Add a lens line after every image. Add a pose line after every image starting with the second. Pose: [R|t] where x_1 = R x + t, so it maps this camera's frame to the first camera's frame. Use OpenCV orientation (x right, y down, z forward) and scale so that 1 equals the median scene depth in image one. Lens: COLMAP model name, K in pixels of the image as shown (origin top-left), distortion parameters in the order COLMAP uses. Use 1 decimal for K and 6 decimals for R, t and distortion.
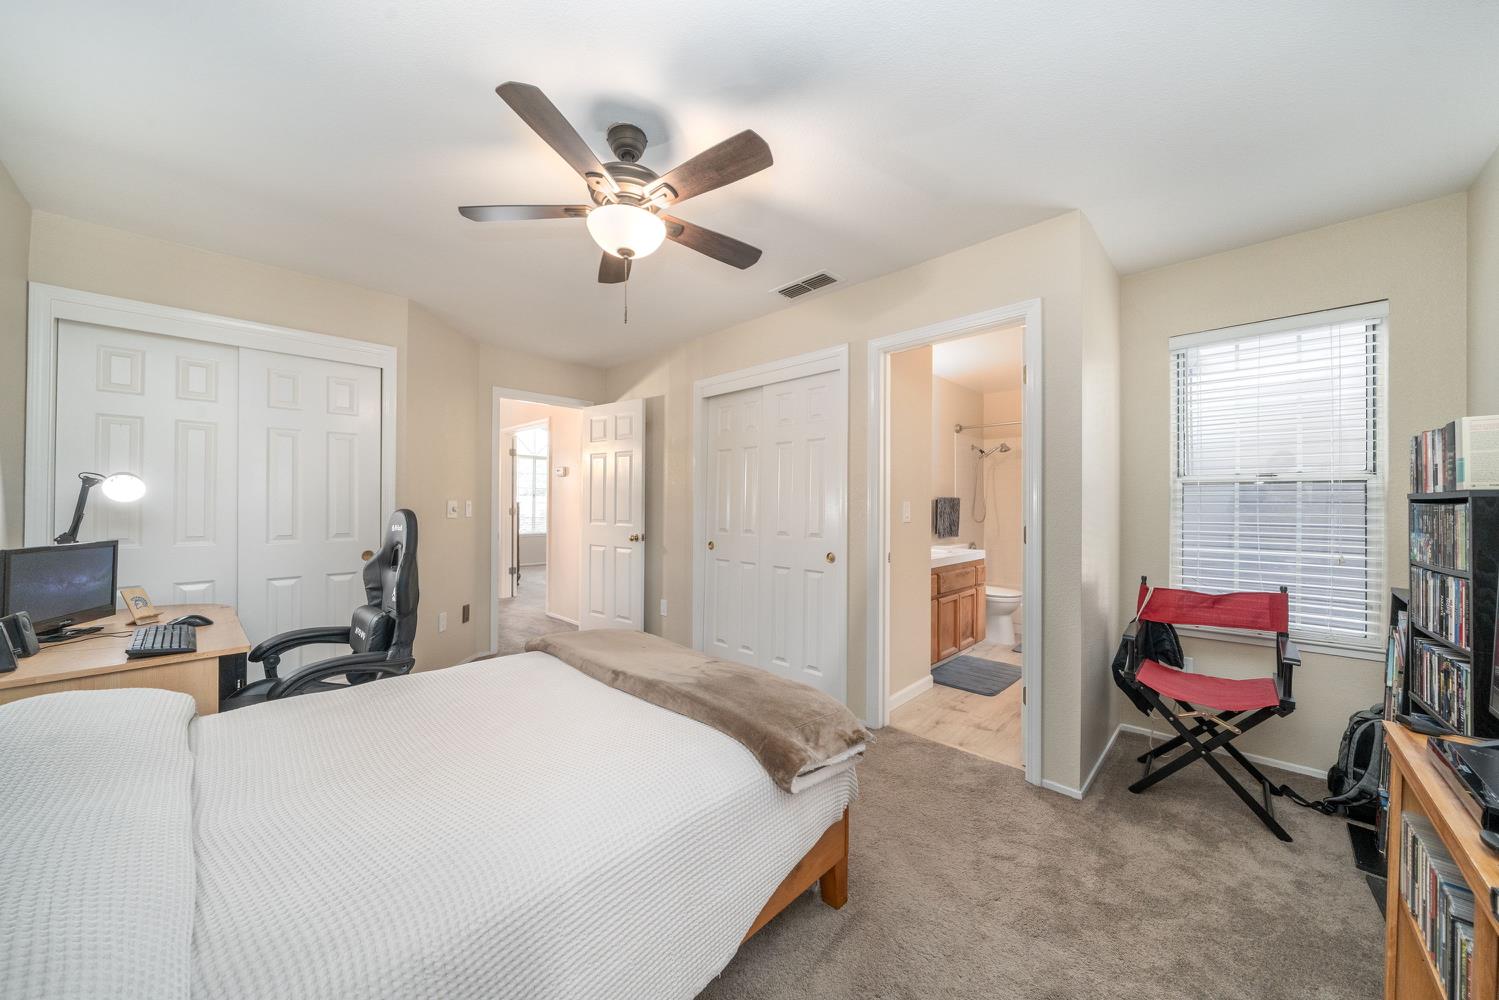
lens RADIAL K [[519.0, 0, 747.1], [0, 519.0, 508.3], [0, 0, 1]] dist [0.000708, 0.000181]
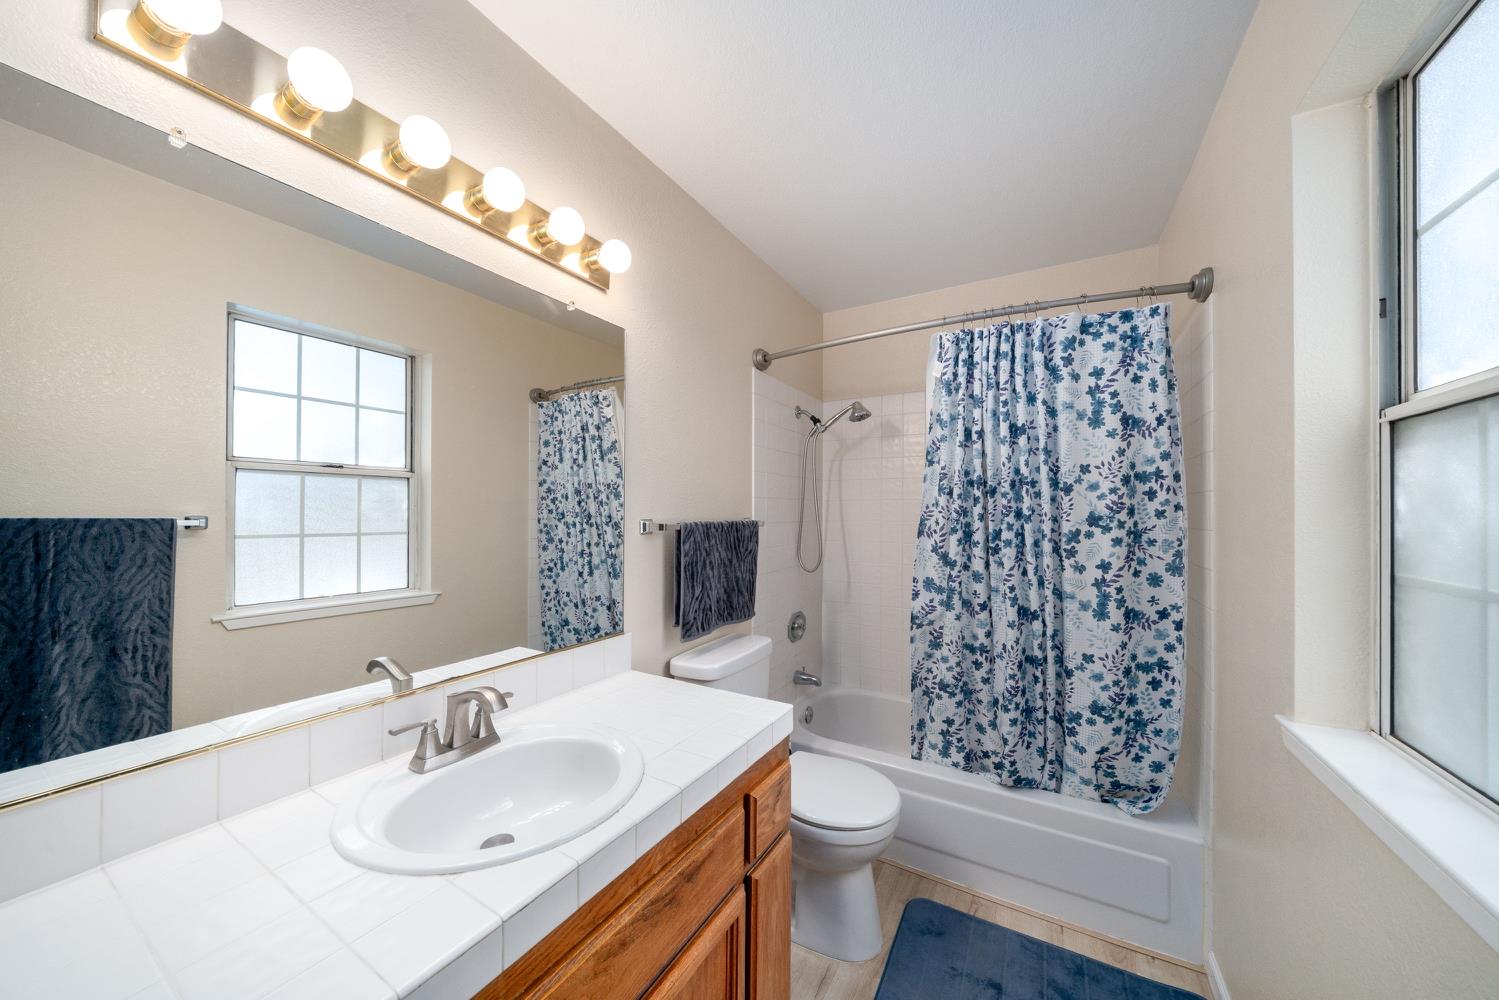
lens RADIAL K [[519.0, 0, 747.1], [0, 519.0, 508.3], [0, 0, 1]] dist [0.000708, 0.000181]
pose [[0.972252, 0.000335, 0.233938, 0.287255], [0.002198, 0.999942, -0.010566, -0.024235], [-0.233928, 0.010787, 0.972194, 0.567529]]
